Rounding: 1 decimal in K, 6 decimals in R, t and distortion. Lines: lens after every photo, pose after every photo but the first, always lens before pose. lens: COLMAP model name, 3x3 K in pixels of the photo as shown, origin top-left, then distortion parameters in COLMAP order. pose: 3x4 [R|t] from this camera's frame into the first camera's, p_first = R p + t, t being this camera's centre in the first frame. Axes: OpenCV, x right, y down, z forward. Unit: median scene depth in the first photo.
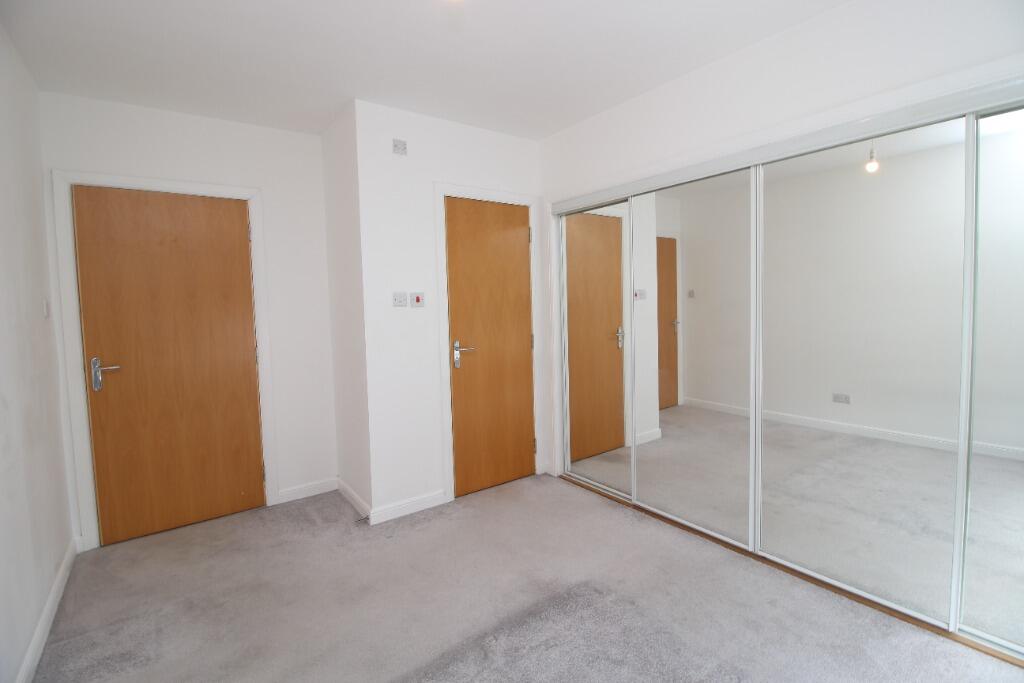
lens RADIAL K [[475.8, 0, 518.2], [0, 475.8, 336.3], [0, 0, 1]] dist [-0.008128, -0.005926]
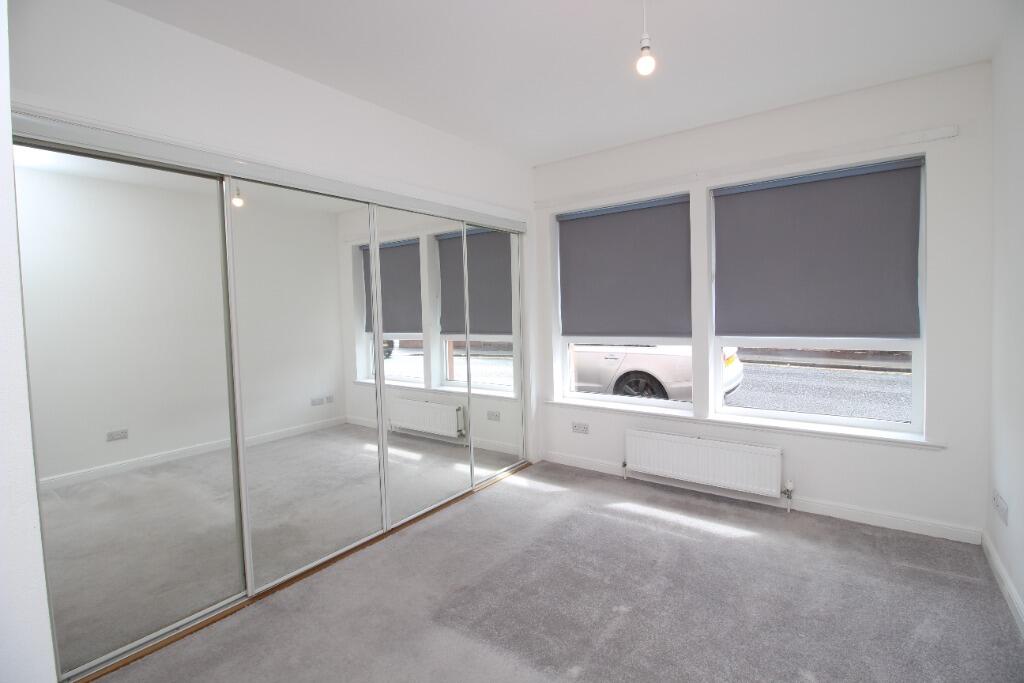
lens RADIAL K [[475.8, 0, 517.6], [0, 475.8, 338.1], [0, 0, 1]] dist [-0.008128, -0.005926]
pose [[-0.295470, -0.030708, 0.954858, -0.563011], [0.096746, 0.993383, 0.061884, -0.048423], [-0.950441, 0.110664, -0.290544, 0.779266]]
